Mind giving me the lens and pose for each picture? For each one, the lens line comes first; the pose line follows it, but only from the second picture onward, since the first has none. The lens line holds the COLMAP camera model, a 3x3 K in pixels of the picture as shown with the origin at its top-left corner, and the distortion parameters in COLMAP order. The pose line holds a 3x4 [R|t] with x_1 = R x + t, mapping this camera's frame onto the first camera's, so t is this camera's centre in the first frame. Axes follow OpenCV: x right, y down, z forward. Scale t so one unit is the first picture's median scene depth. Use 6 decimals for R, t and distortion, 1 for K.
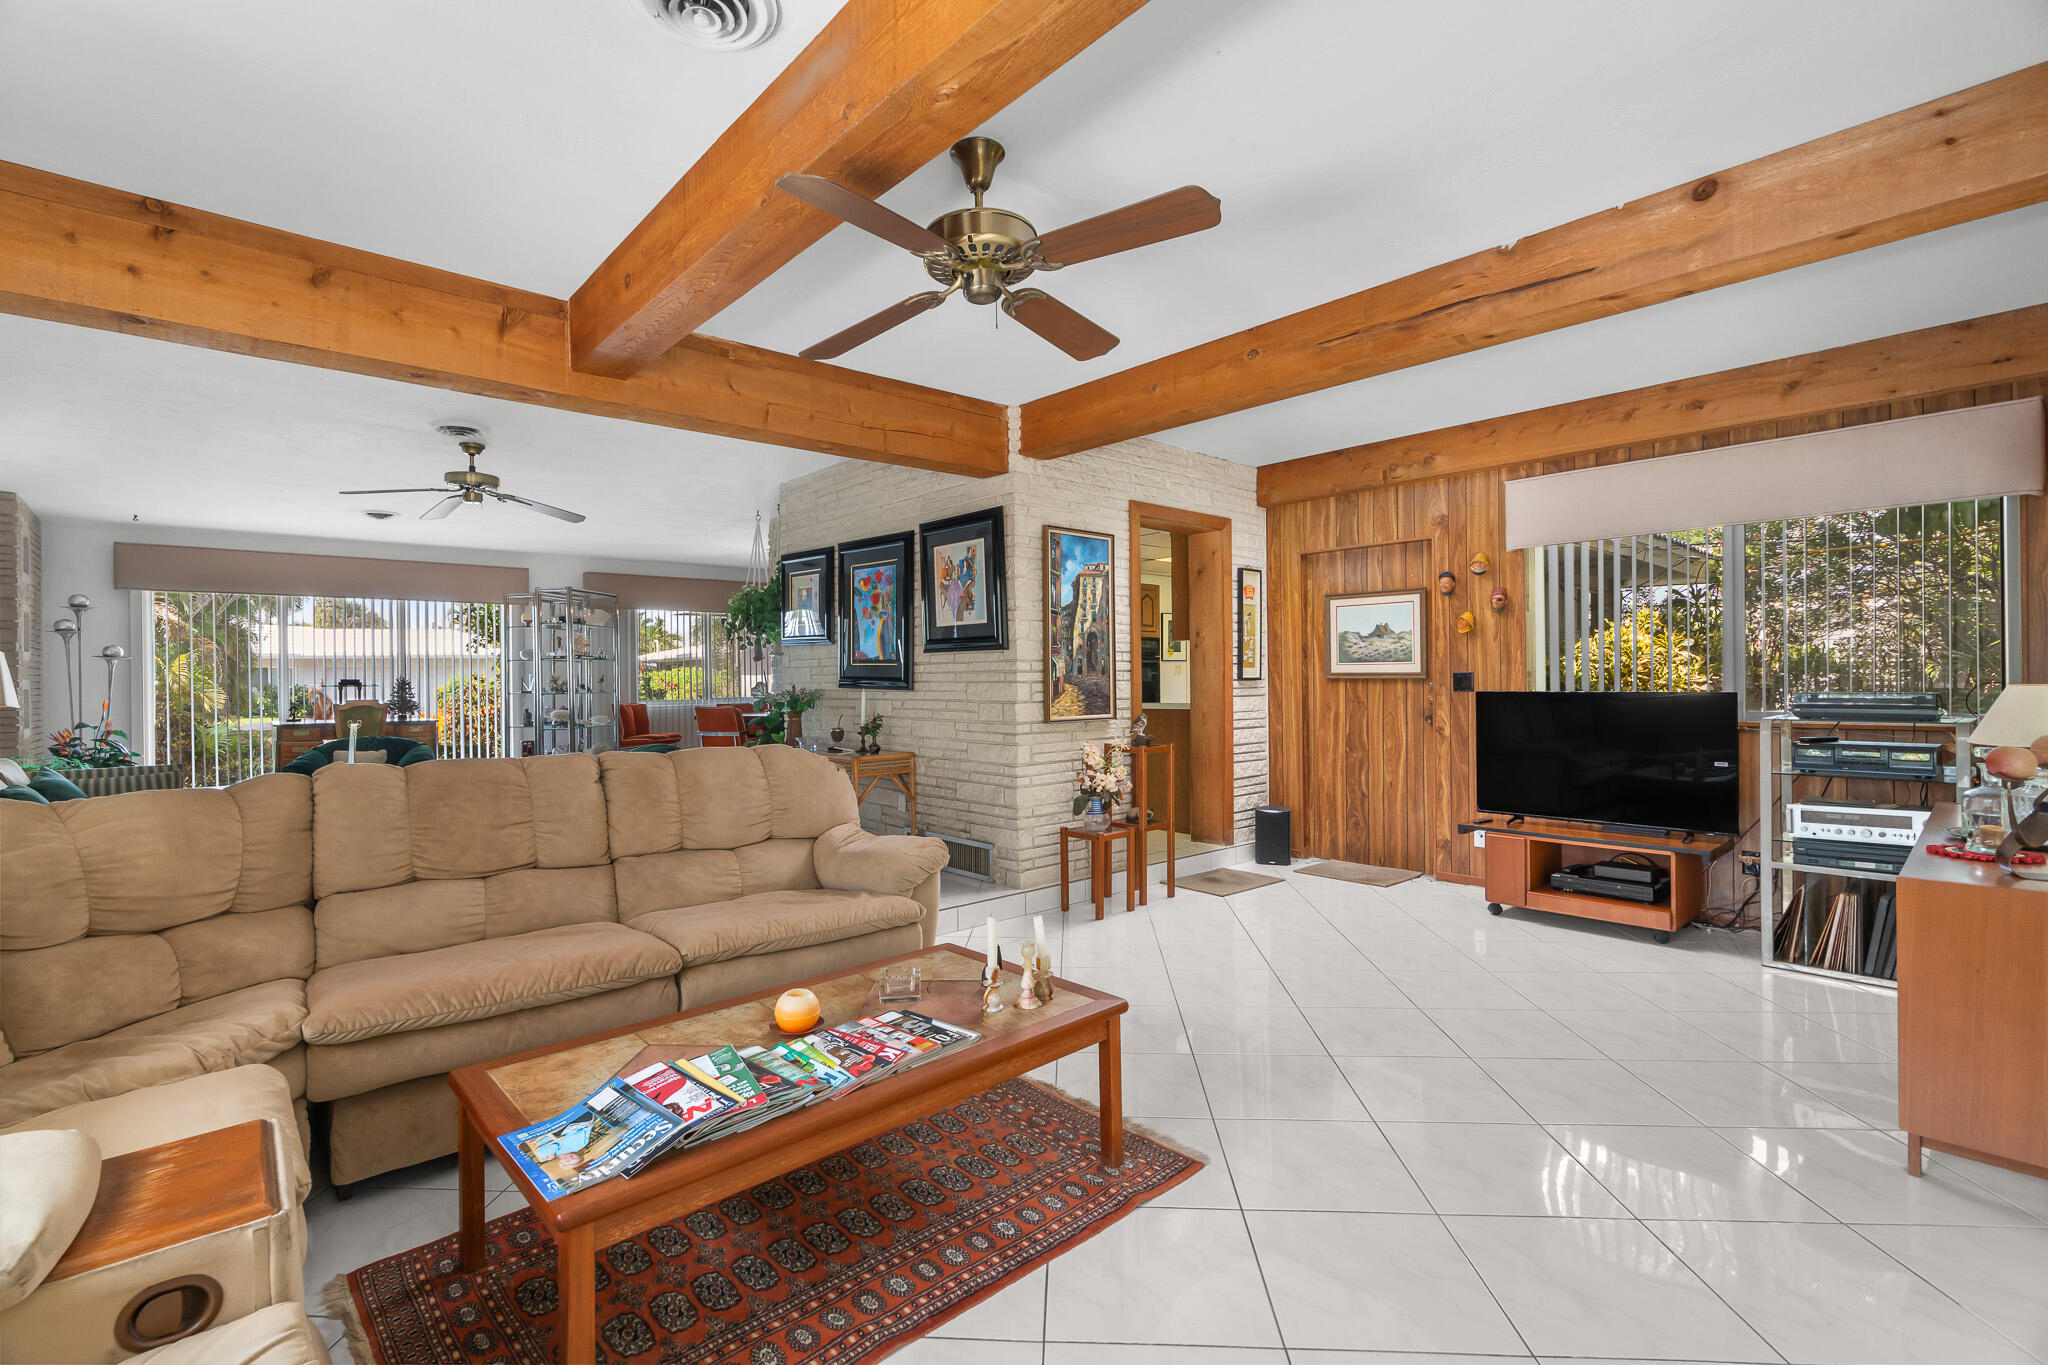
lens RADIAL K [[929.8, 0, 1032.8], [0, 929.8, 681.8], [0, 0, 1]] dist [-0.001095, 0.000983]
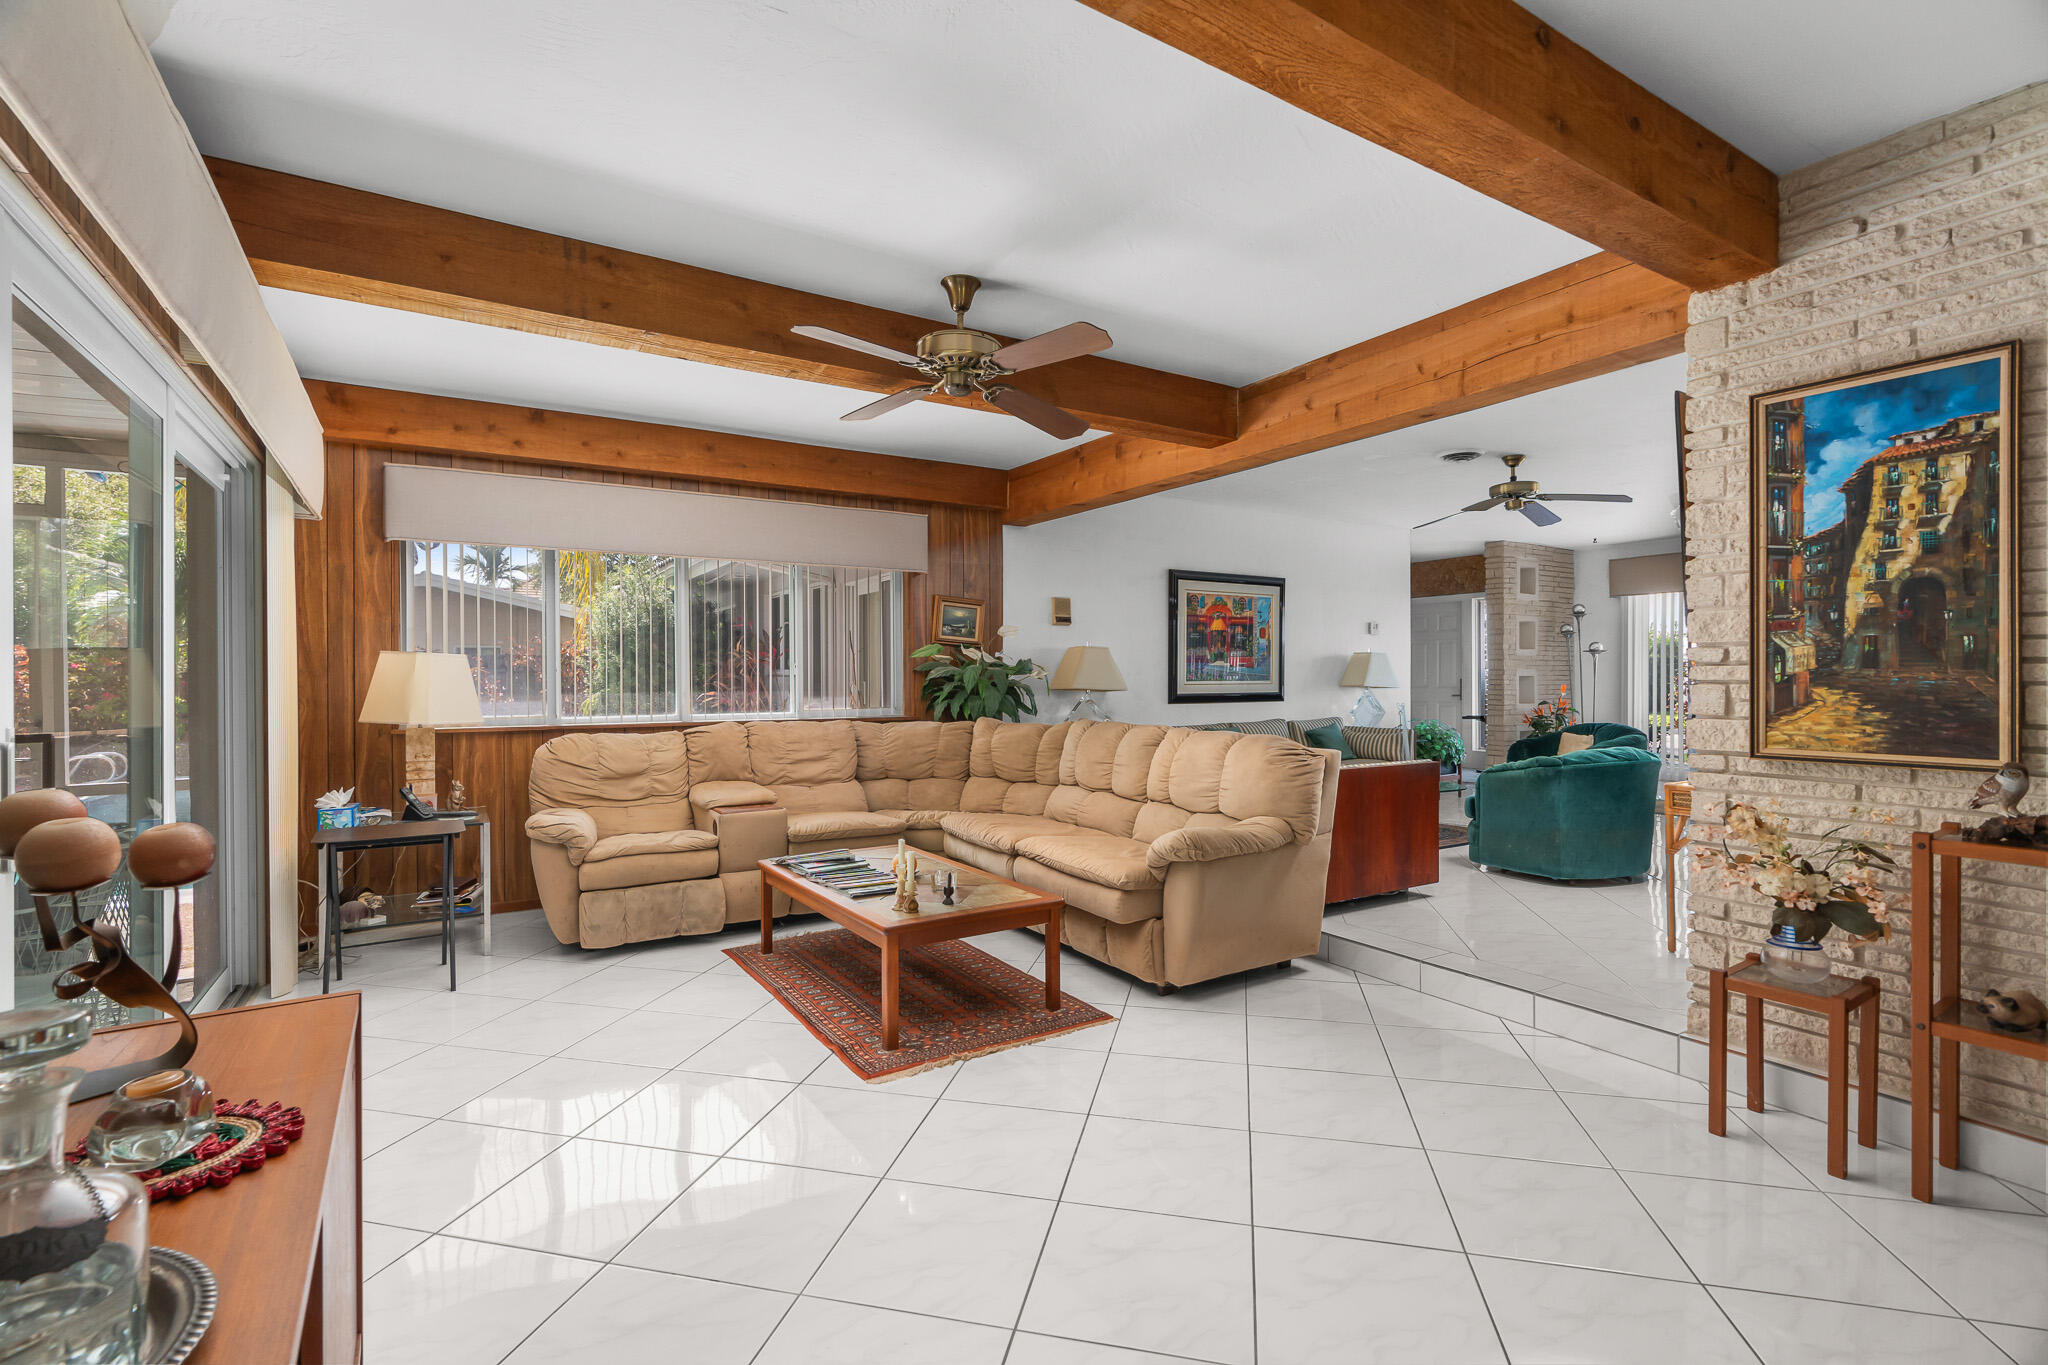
lens RADIAL K [[929.8, 0, 1009.0], [0, 929.8, 680.2], [0, 0, 1]] dist [-0.001095, 0.000983]
pose [[-0.189949, 0.014719, -0.981684, 0.619476], [0.001708, 0.999891, 0.014662, -0.009882], [0.981792, 0.001108, -0.189954, 0.656698]]
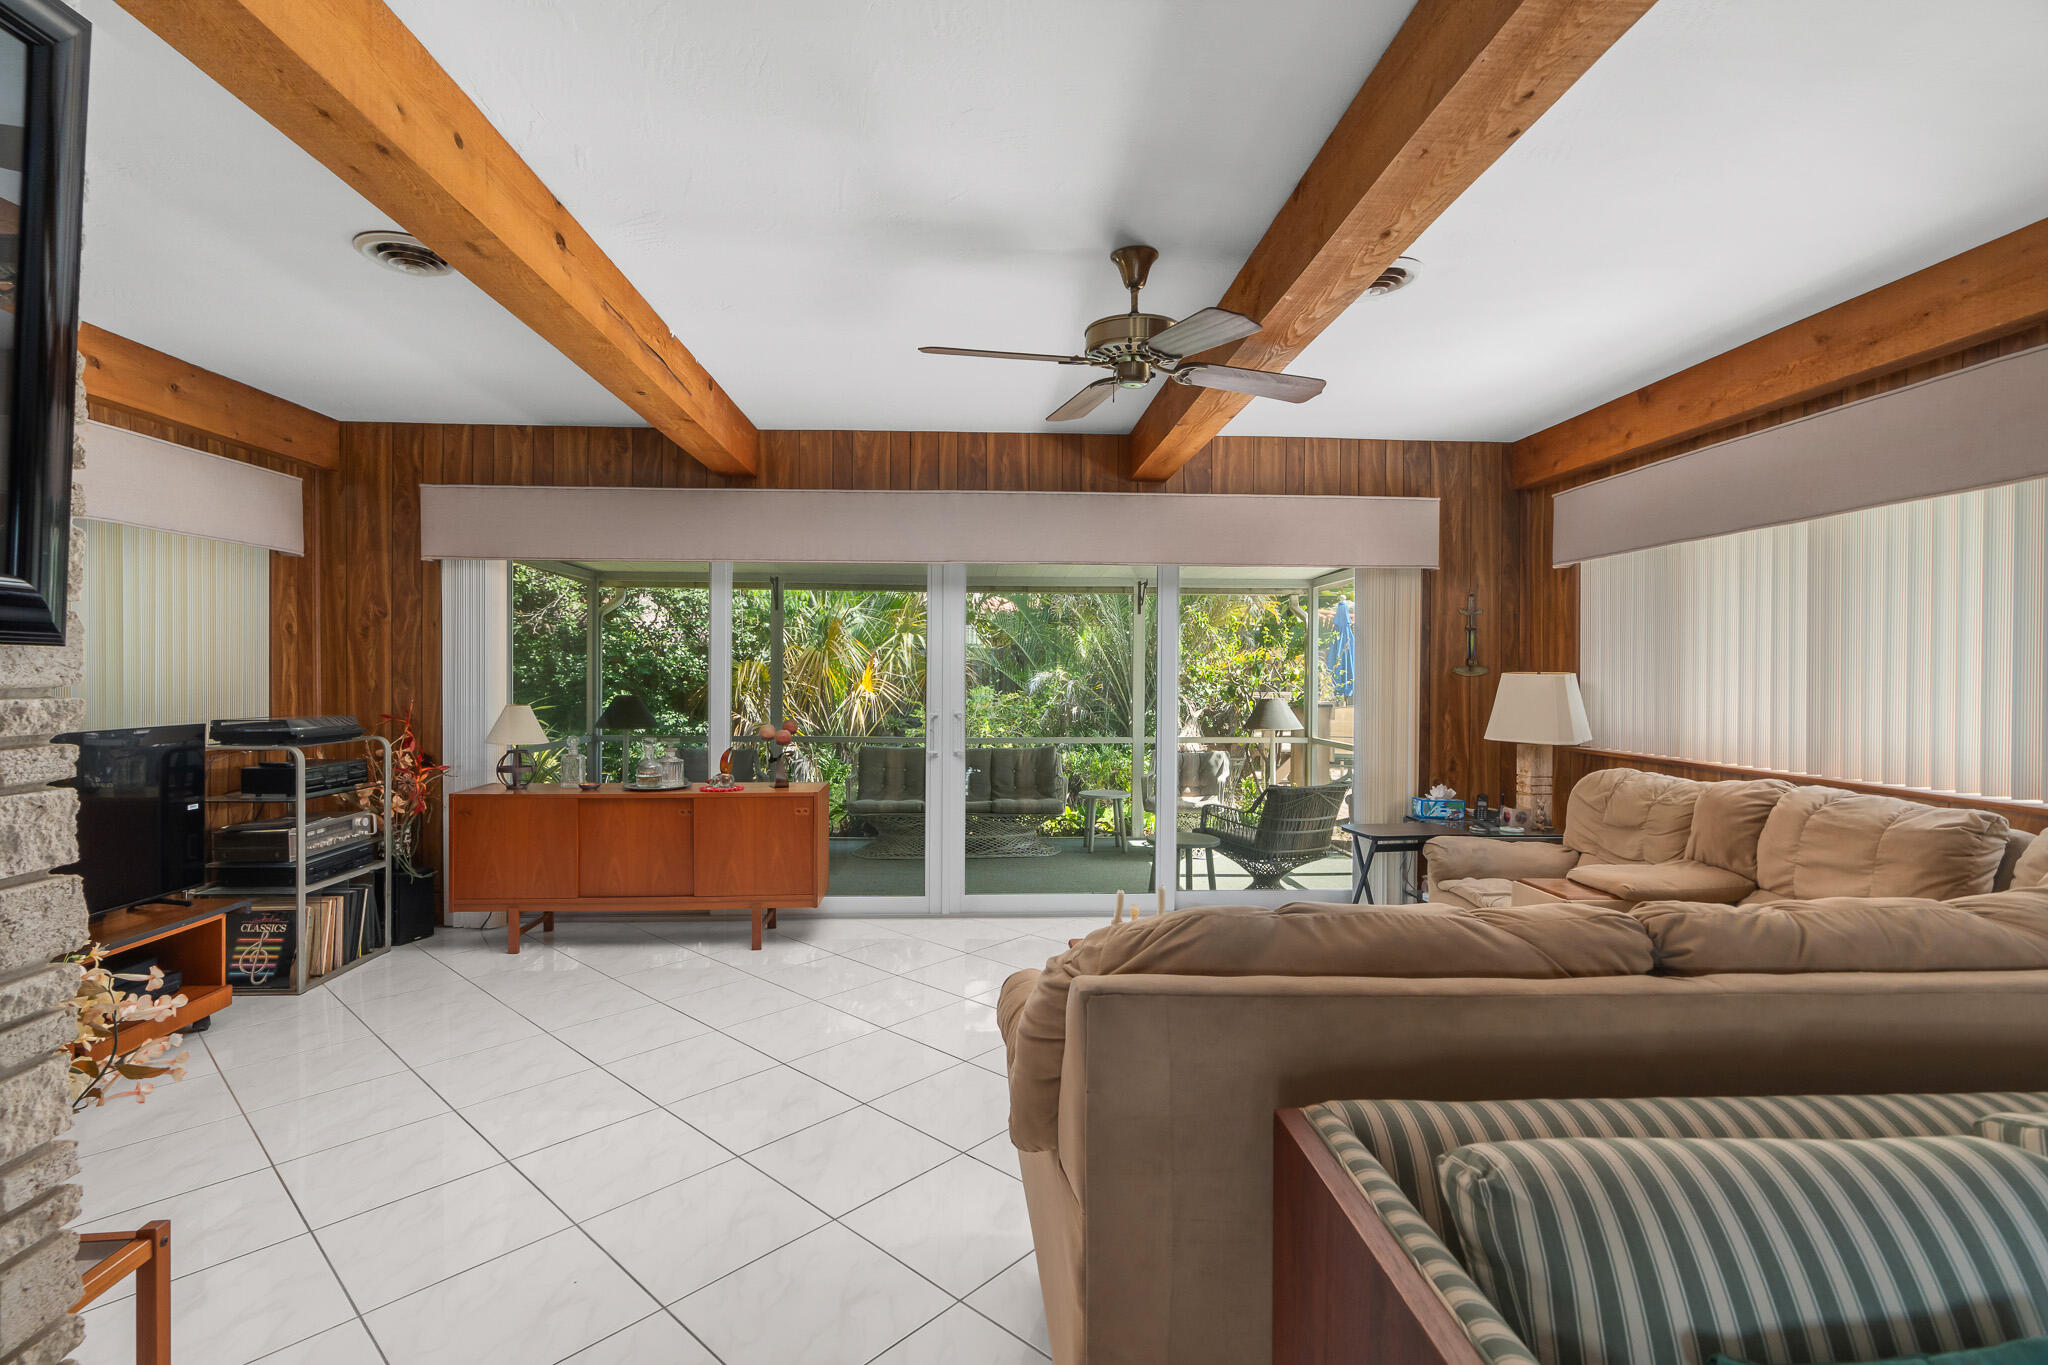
lens RADIAL K [[929.8, 0, 1023.8], [0, 929.8, 678.7], [0, 0, 1]] dist [-0.001095, 0.000983]
pose [[-0.778111, 0.002852, 0.628120, -0.325554], [0.005640, 0.999981, 0.002447, -0.023752], [-0.628101, 0.005447, -0.778112, 0.984798]]
